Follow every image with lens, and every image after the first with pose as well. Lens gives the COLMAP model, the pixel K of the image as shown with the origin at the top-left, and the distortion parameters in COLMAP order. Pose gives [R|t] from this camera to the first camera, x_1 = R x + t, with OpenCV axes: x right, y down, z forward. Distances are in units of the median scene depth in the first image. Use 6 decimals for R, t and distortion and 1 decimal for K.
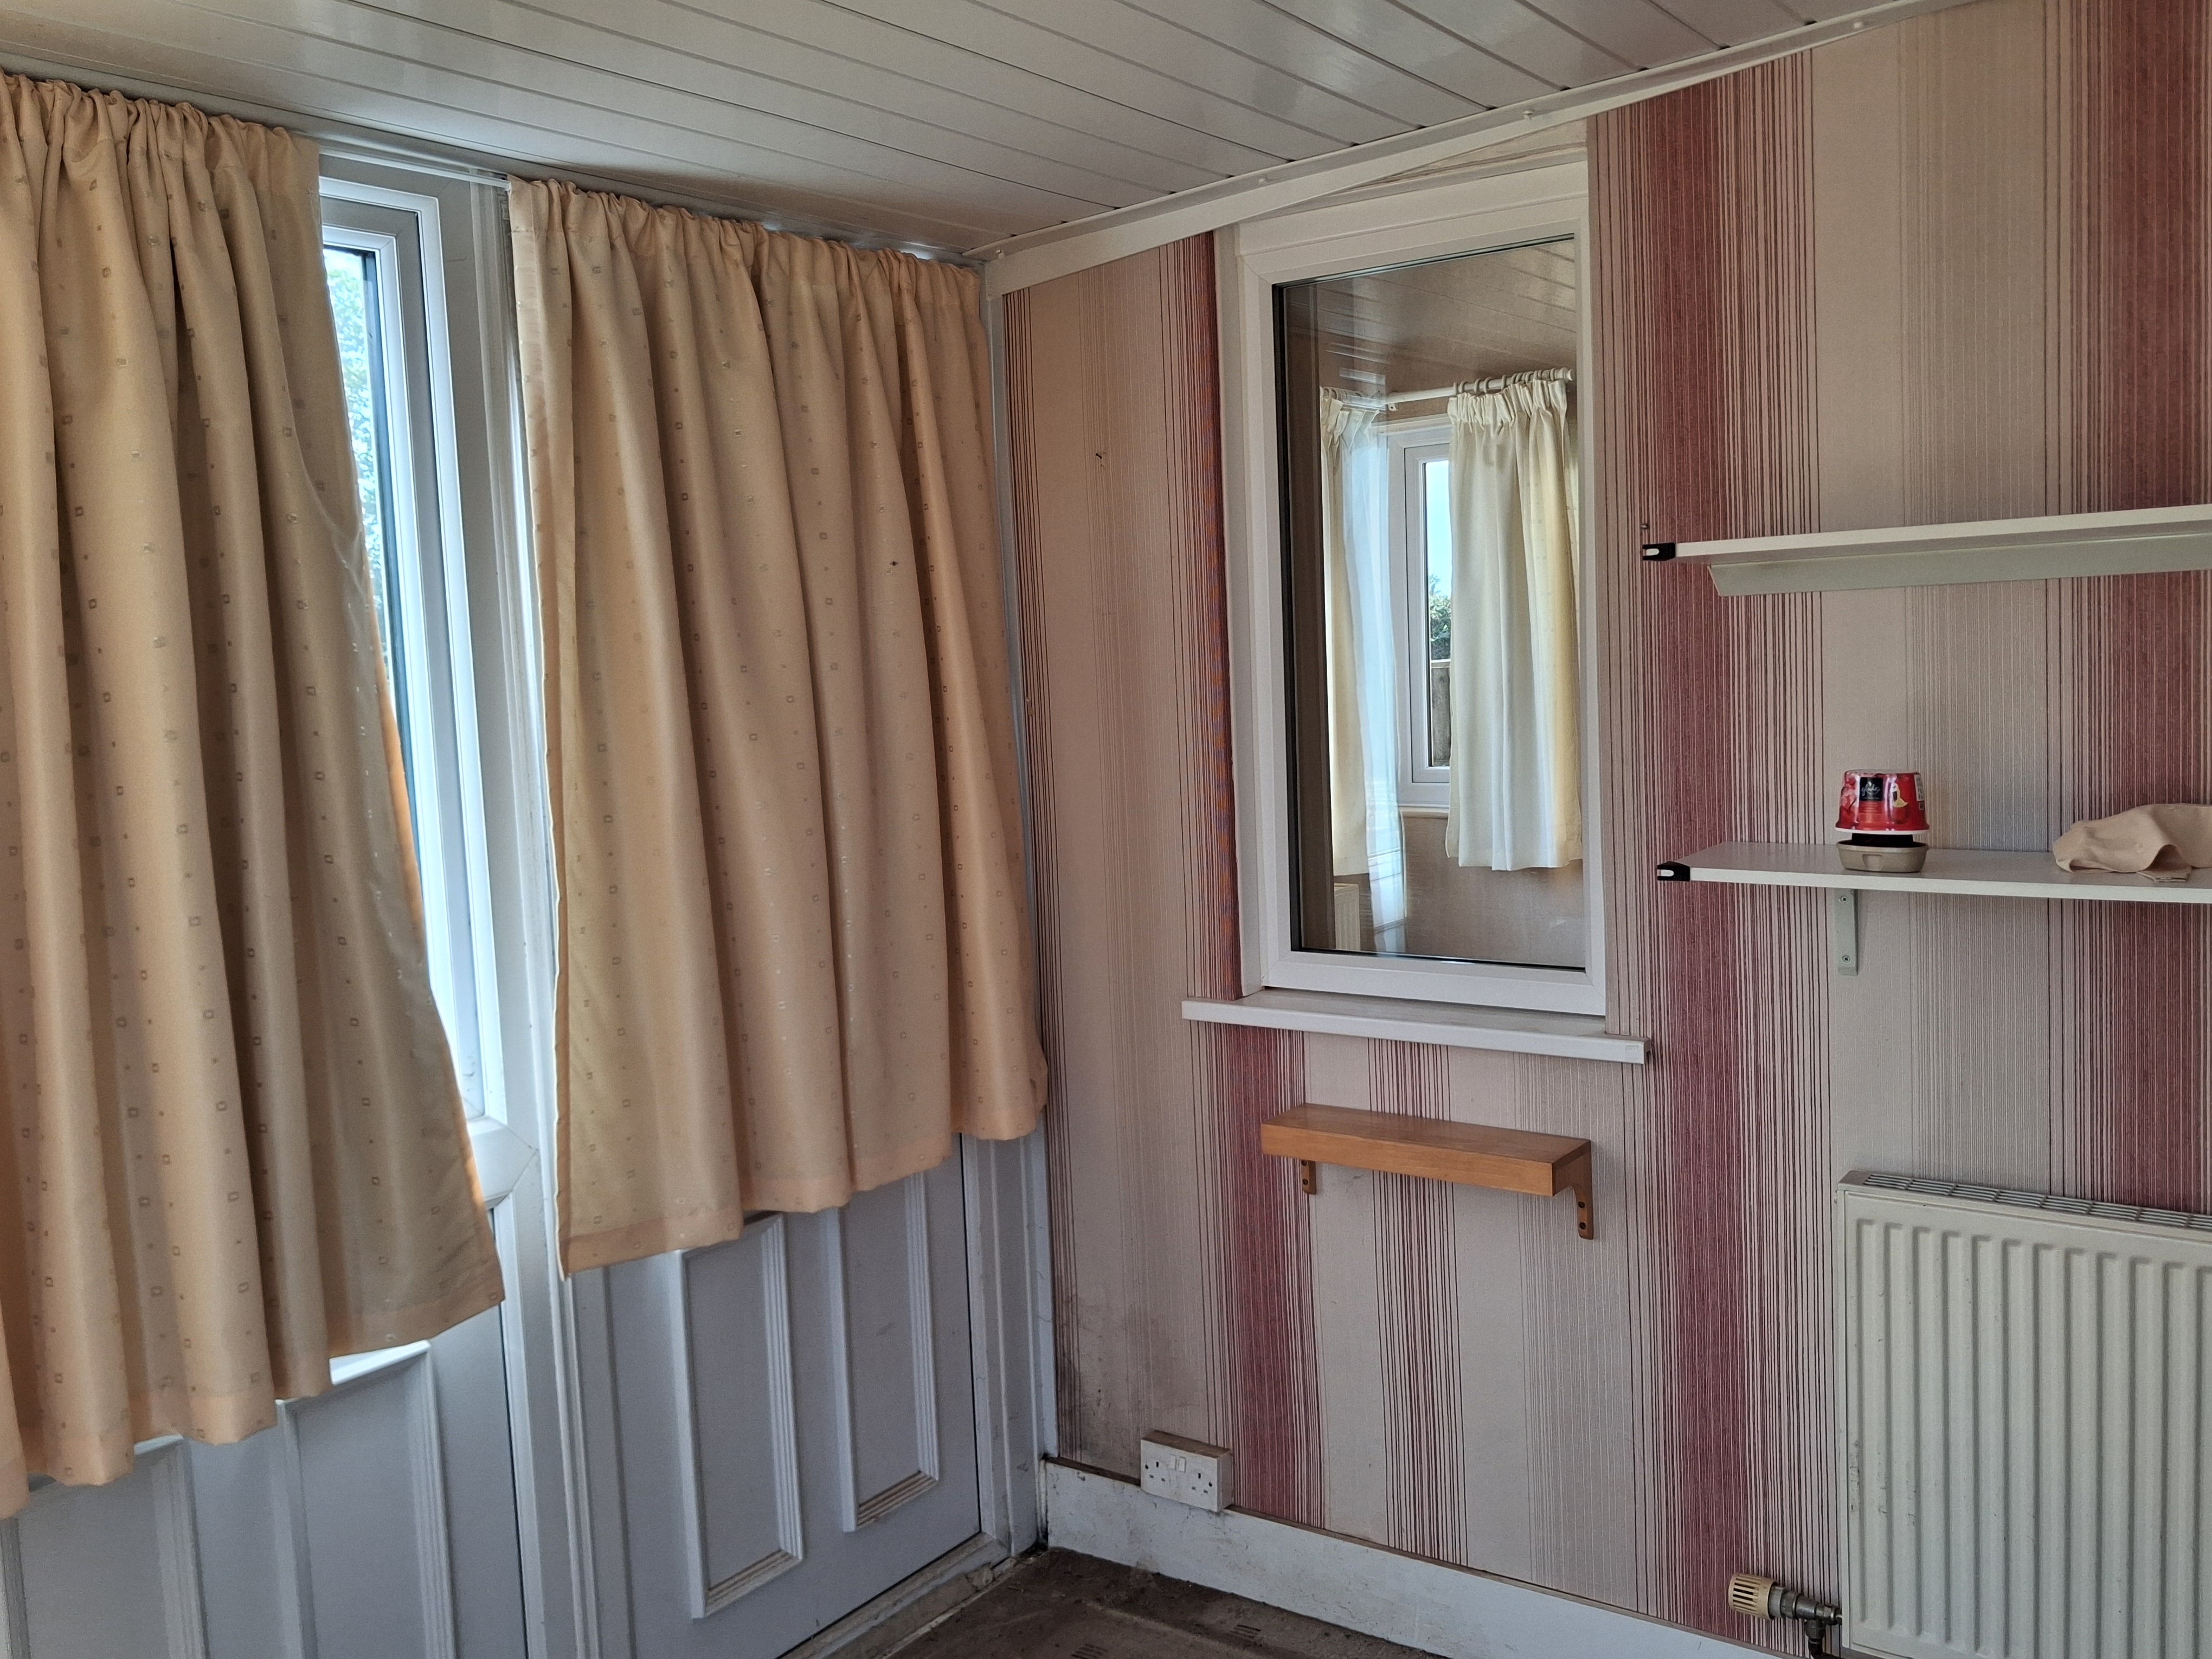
lens RADIAL K [[1909.1, 0, 1106.0], [0, 1909.1, 829.5], [0, 0, 1]] dist [0.078056, -0.079657]
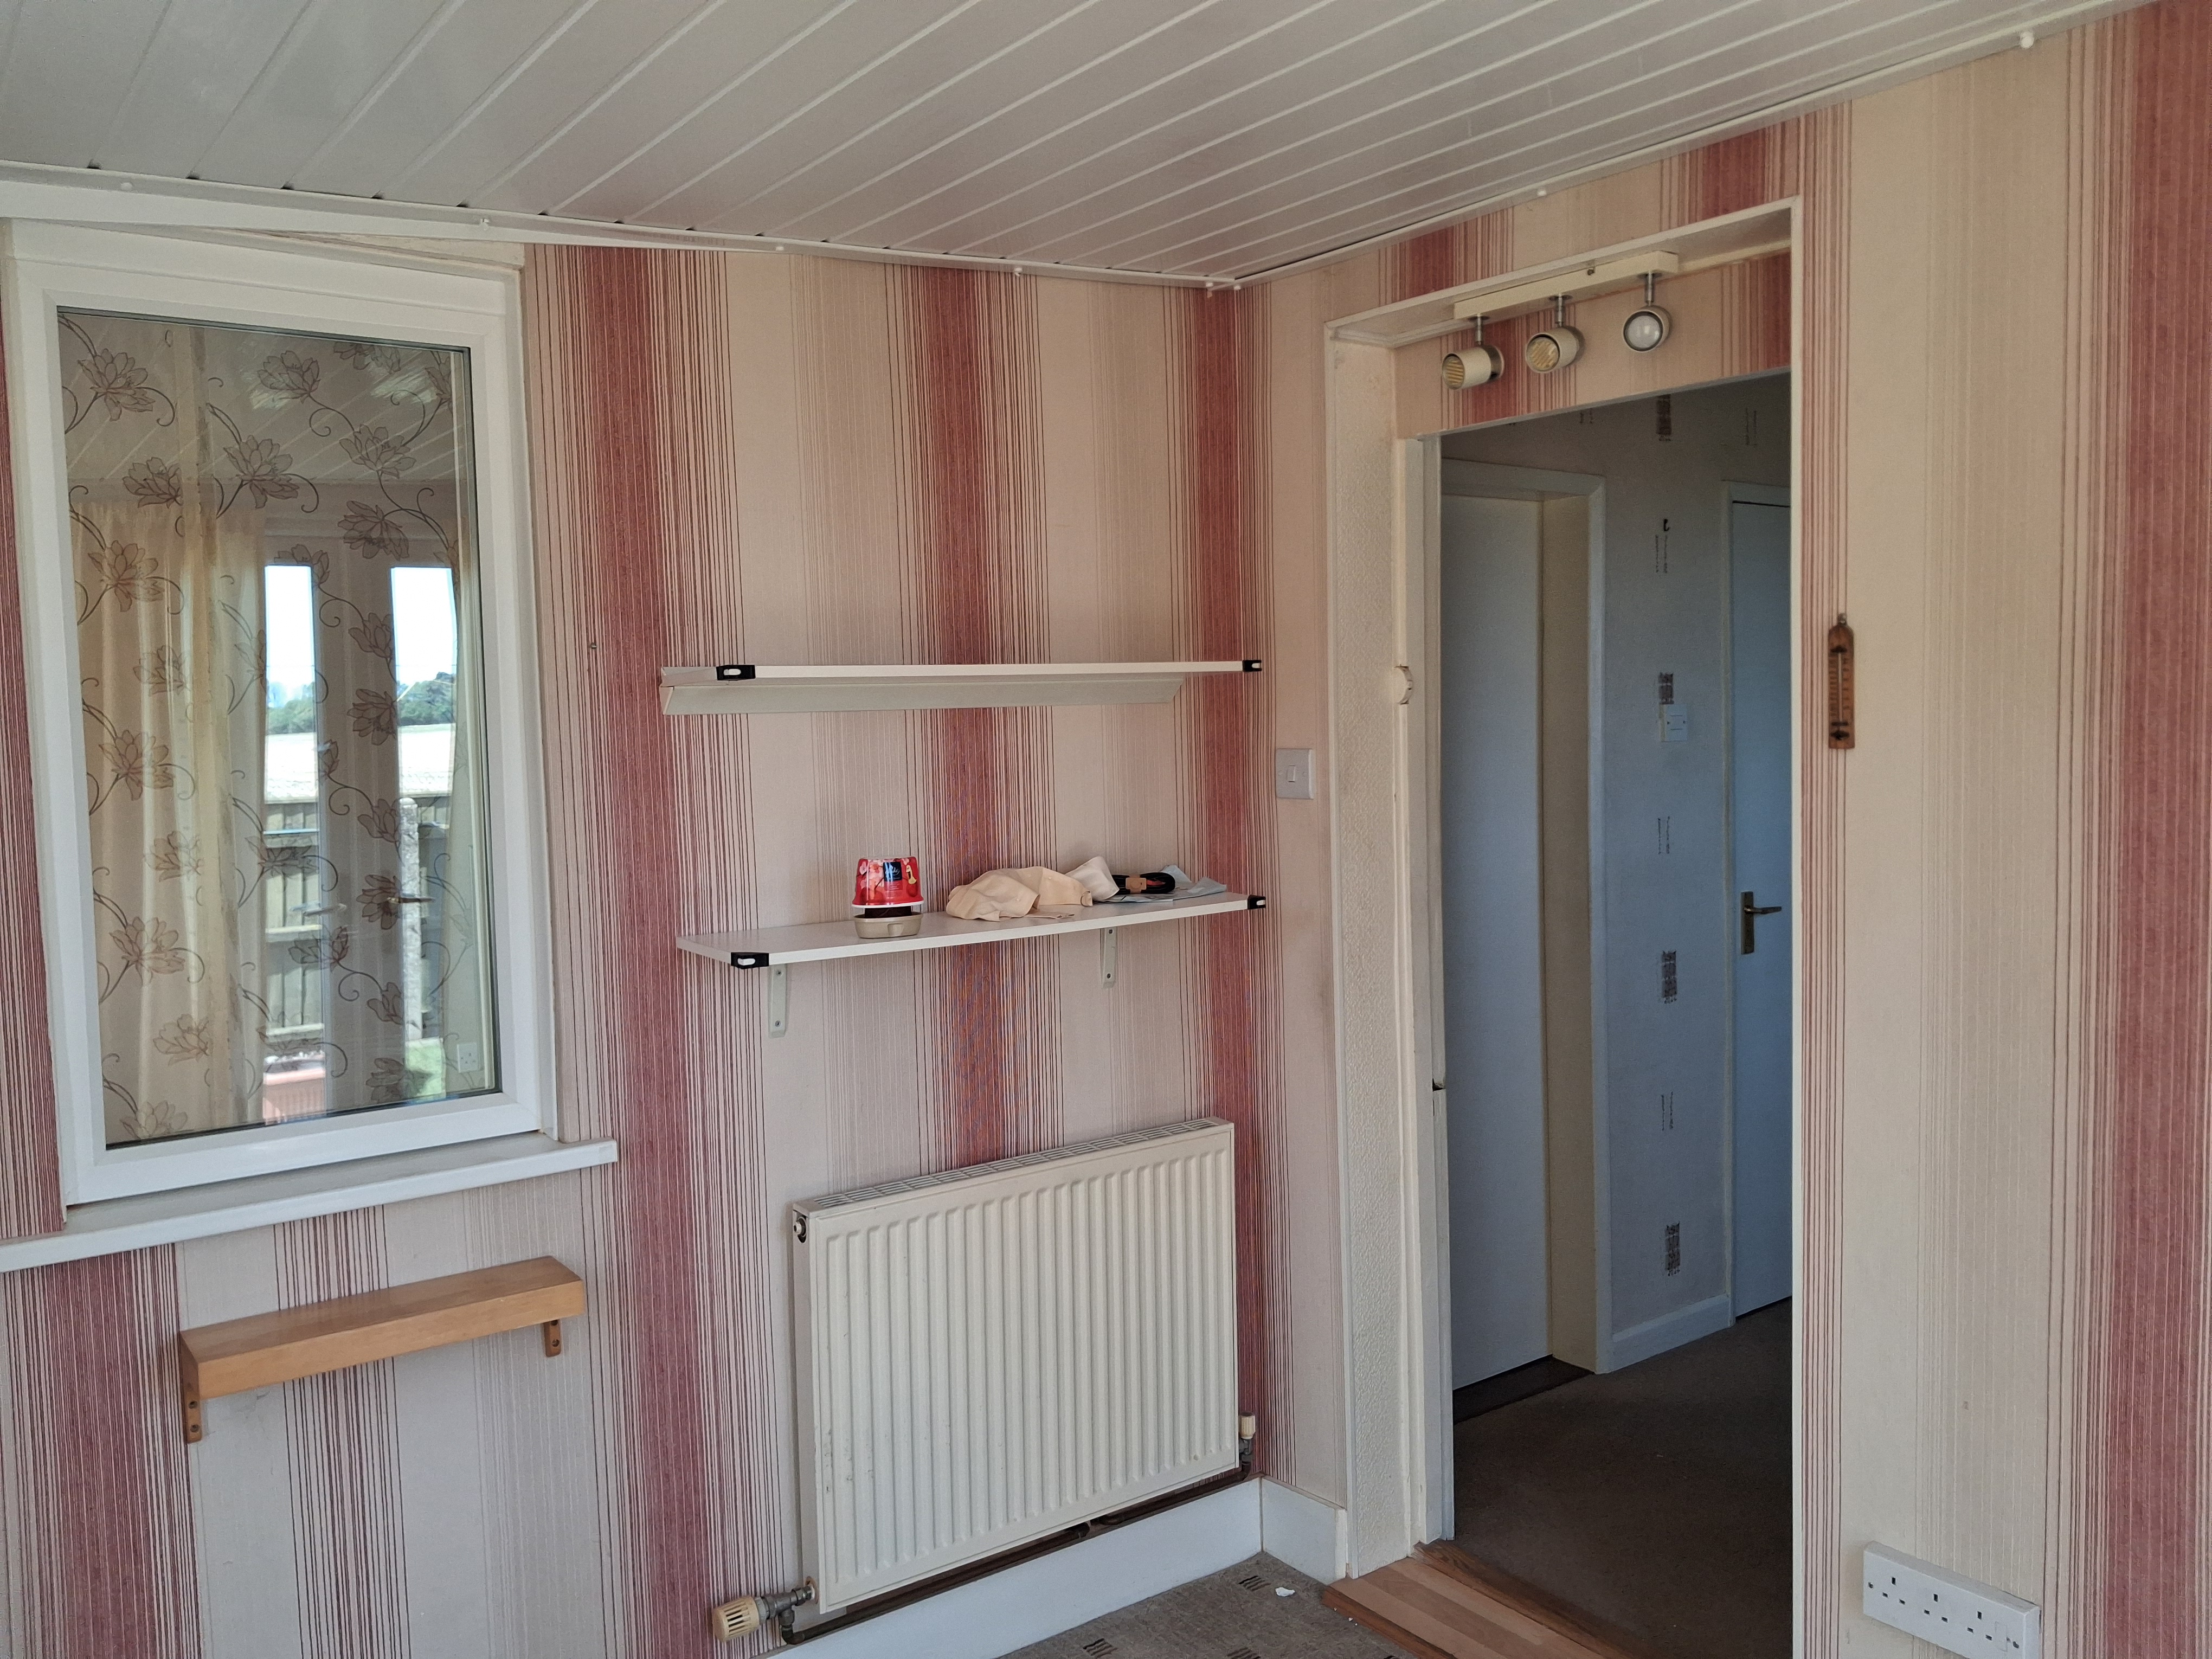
lens RADIAL K [[1759.7, 0, 1106.9], [0, 1759.7, 839.3], [0, 0, 1]] dist [0.099834, -0.140303]
pose [[0.316884, -0.035780, 0.947789, -0.556895], [0.104707, 0.994500, 0.002536, -0.026227], [-0.942667, 0.098437, 0.318887, 0.443037]]
